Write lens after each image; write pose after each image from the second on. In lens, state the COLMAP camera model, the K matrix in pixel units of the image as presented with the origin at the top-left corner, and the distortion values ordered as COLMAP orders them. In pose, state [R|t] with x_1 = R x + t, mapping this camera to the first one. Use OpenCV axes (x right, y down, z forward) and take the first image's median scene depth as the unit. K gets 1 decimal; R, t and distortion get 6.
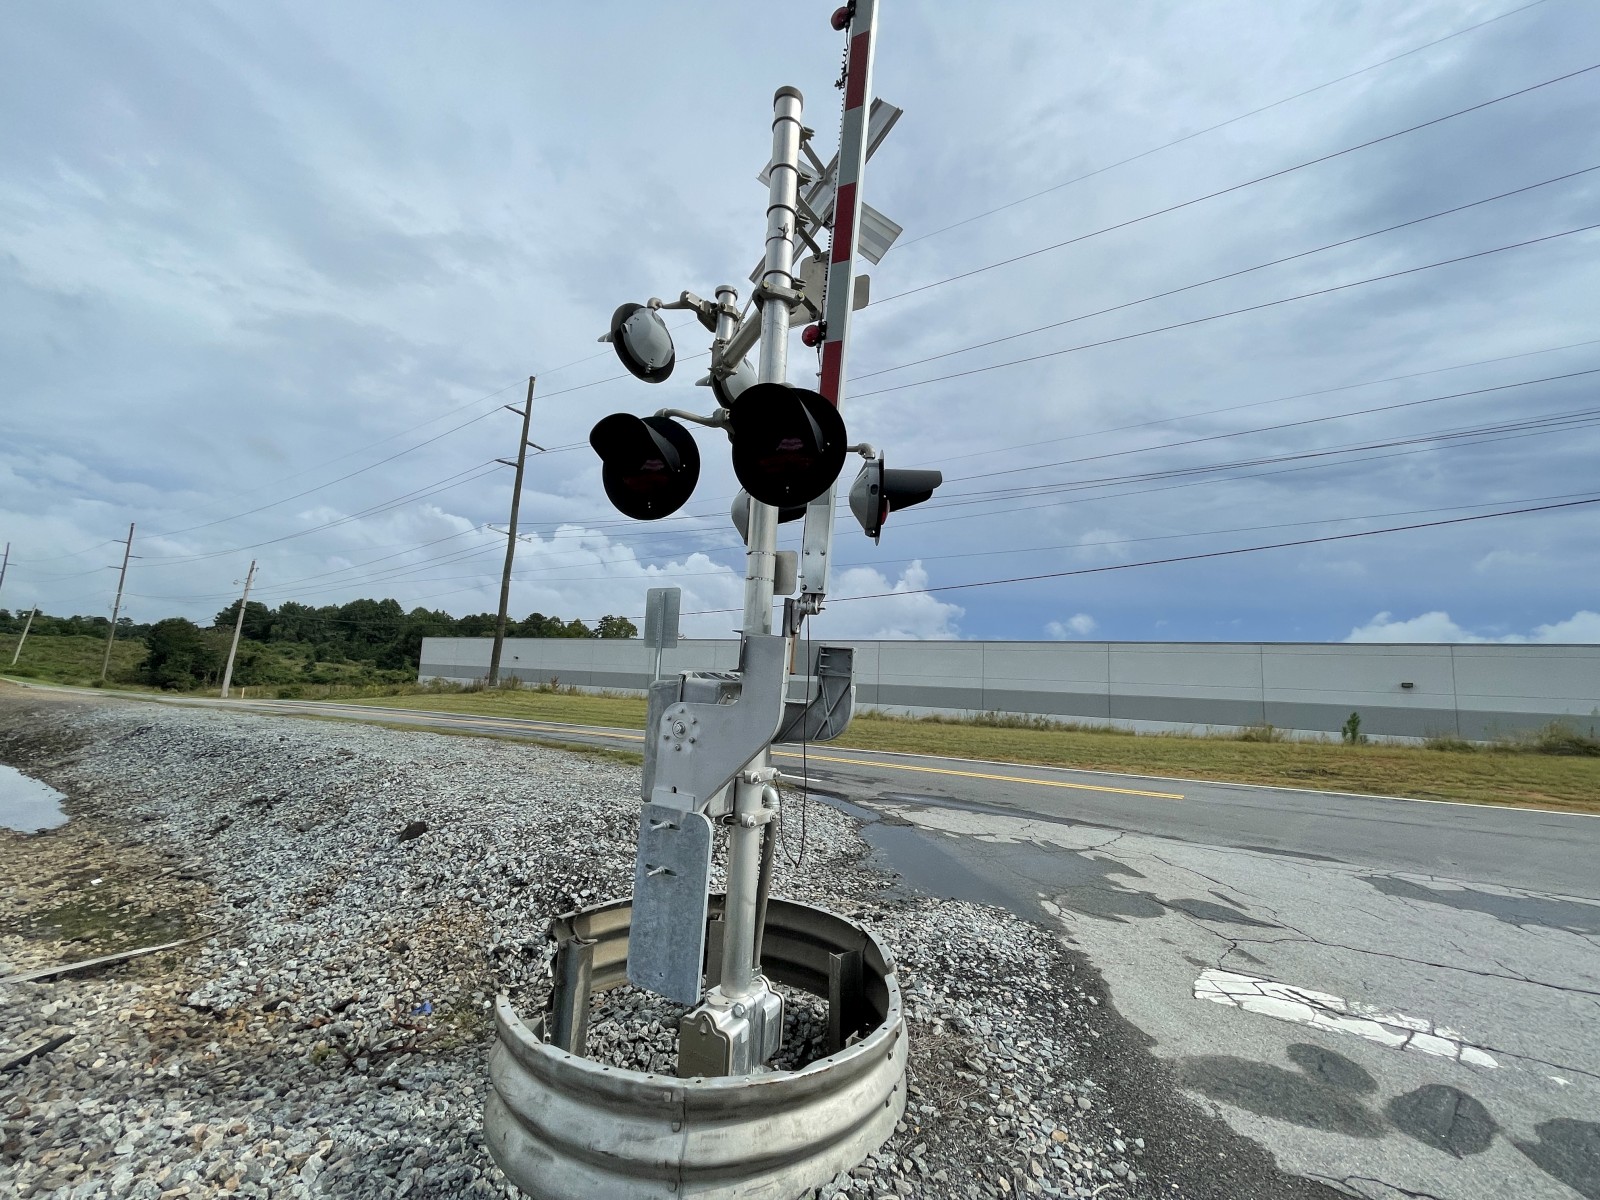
lens RADIAL K [[642.8, 0, 803.9], [0, 642.8, 602.6], [0, 0, 1]] dist [-0.005796, 0.000419]
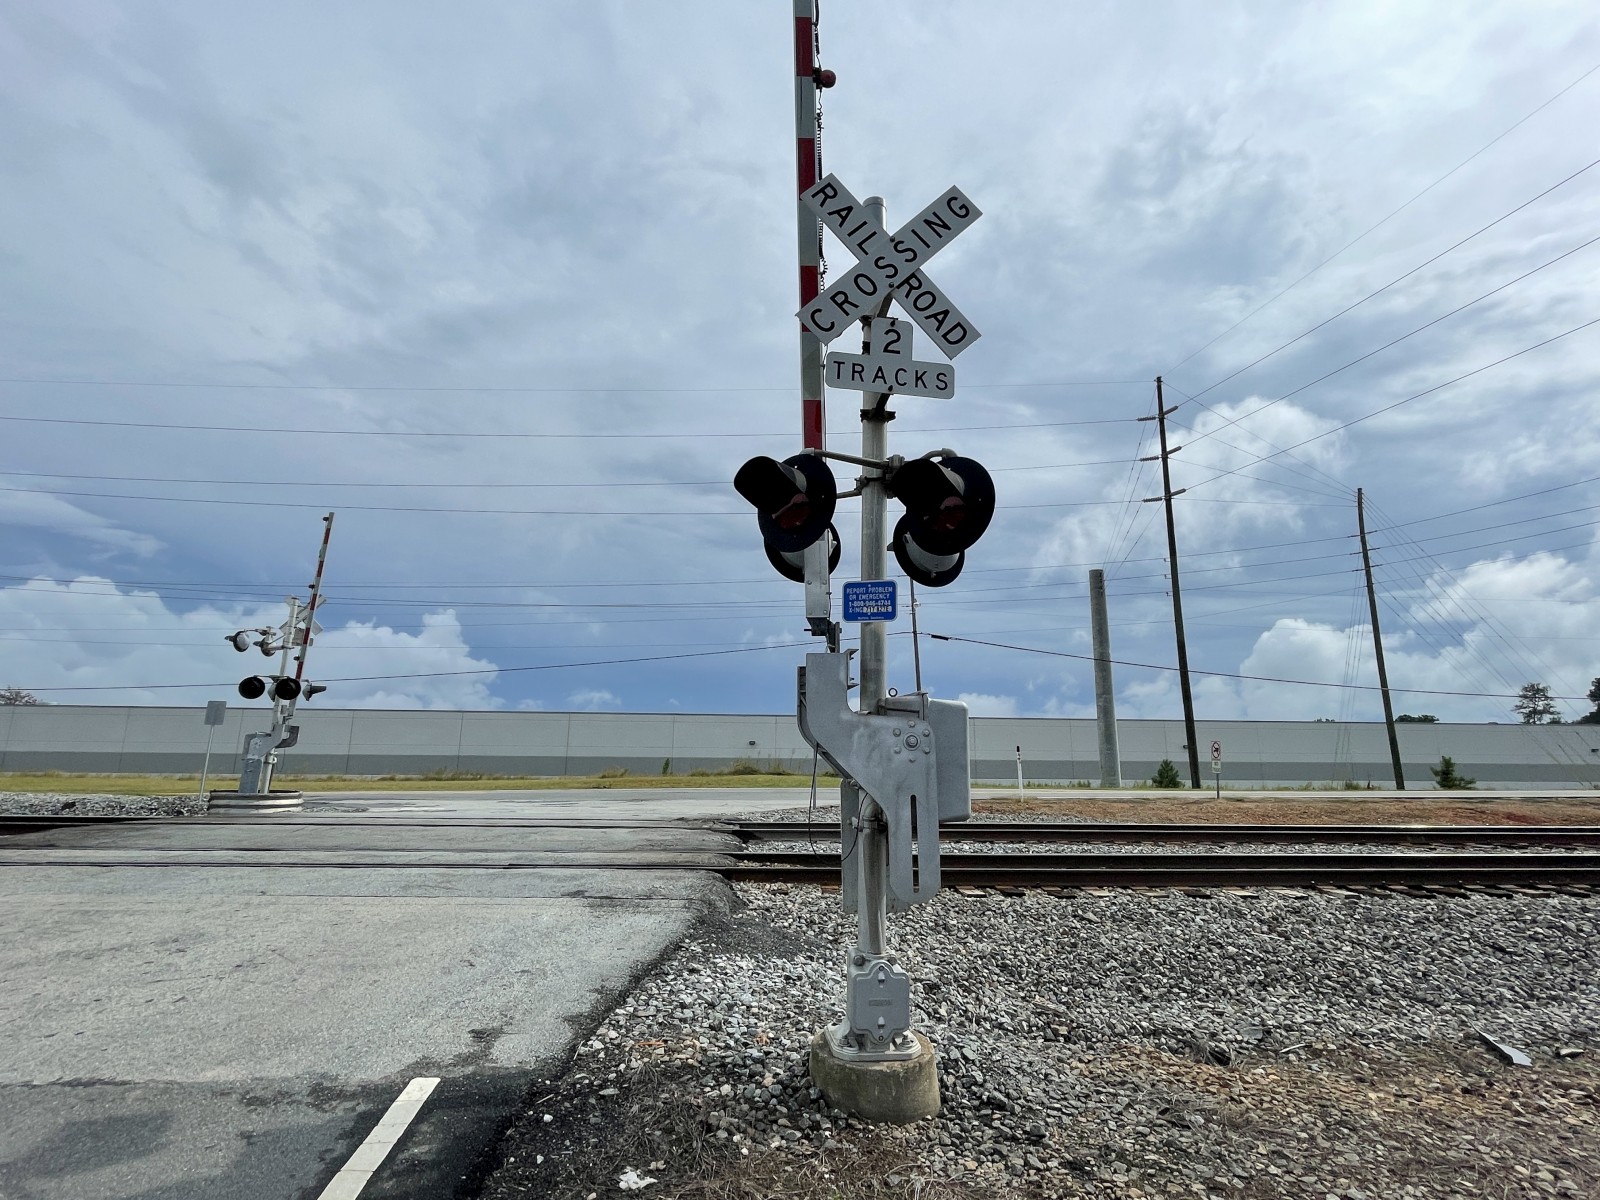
lens RADIAL K [[763.6, 0, 806.8], [0, 763.6, 597.6], [0, 0, 1]] dist [-0.001029, -0.000252]
pose [[0.811545, 0.087860, 0.577647, -0.157975], [-0.040919, 0.994749, -0.093812, -0.356021], [-0.582855, 0.052496, 0.810878, -4.143920]]
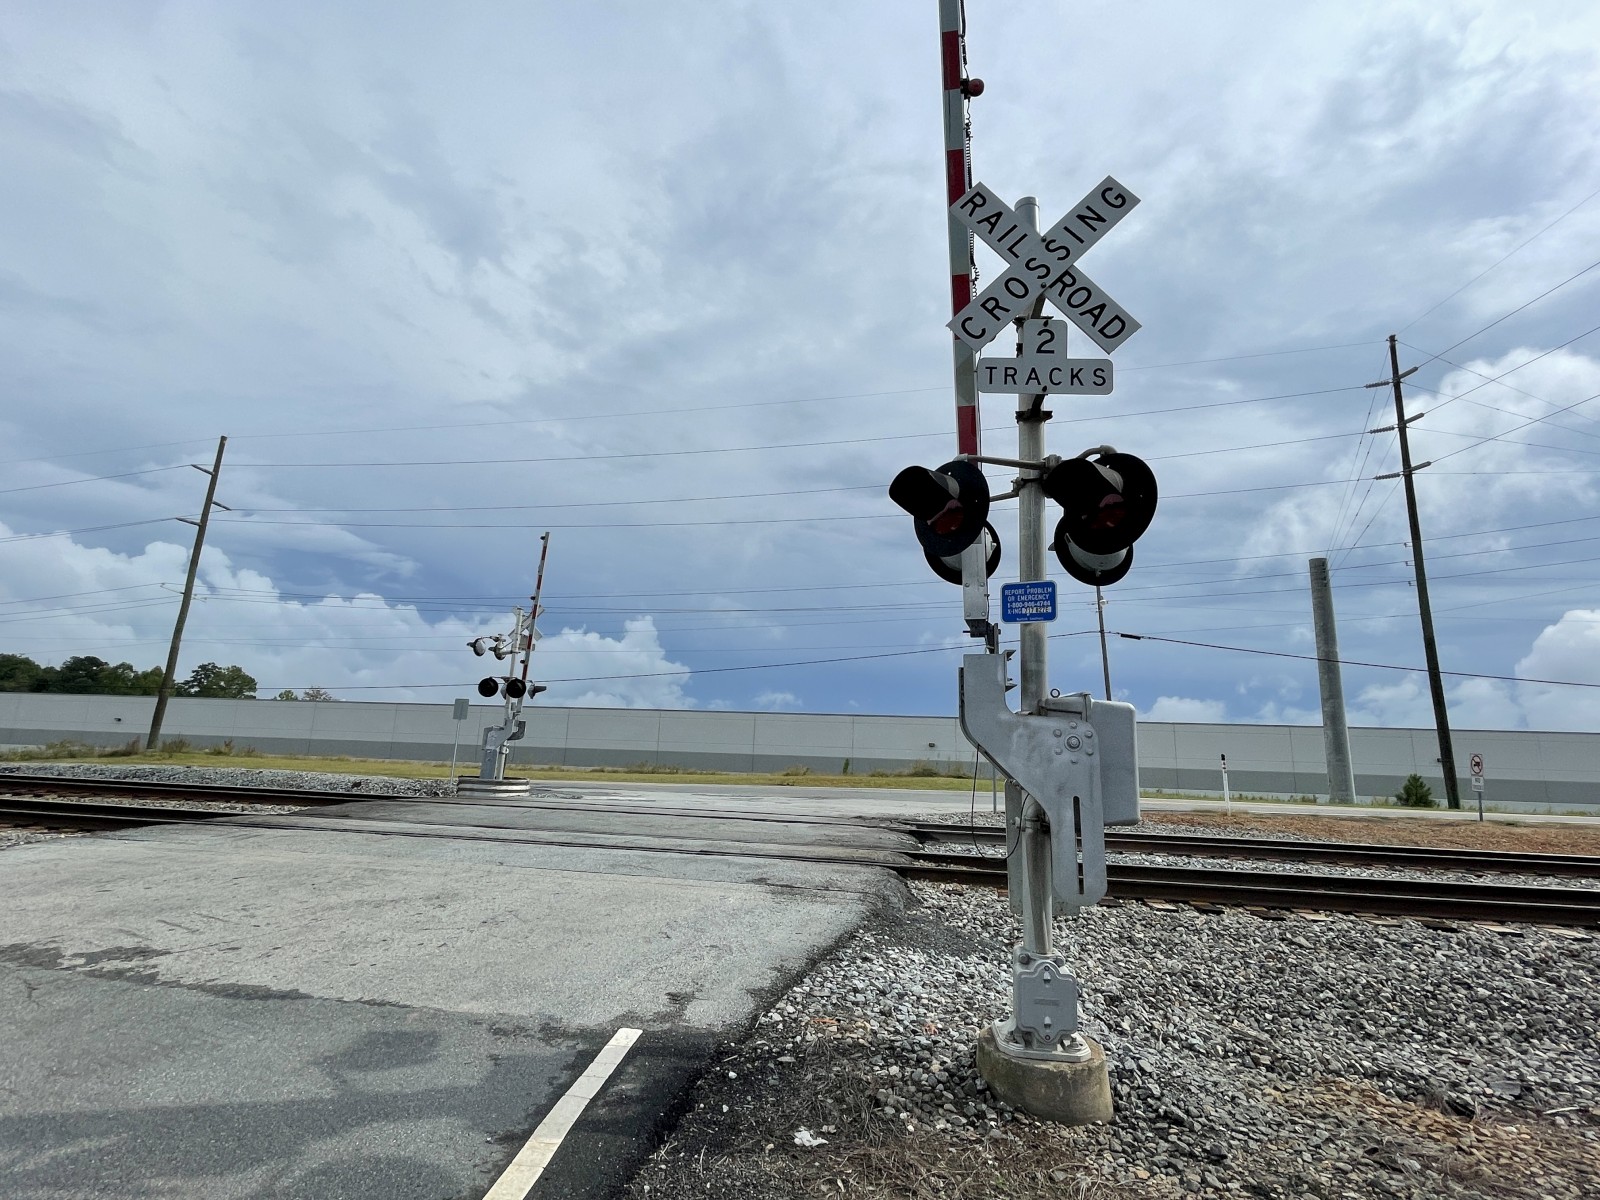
lens RADIAL K [[764.3, 0, 805.9], [0, 764.3, 597.6], [0, 0, 1]] dist [-0.000874, -0.000567]
pose [[0.924531, 0.068652, 0.374872, -0.160734], [-0.038821, 0.995490, -0.086565, -0.356308], [-0.379124, 0.065479, 0.923026, -4.202309]]
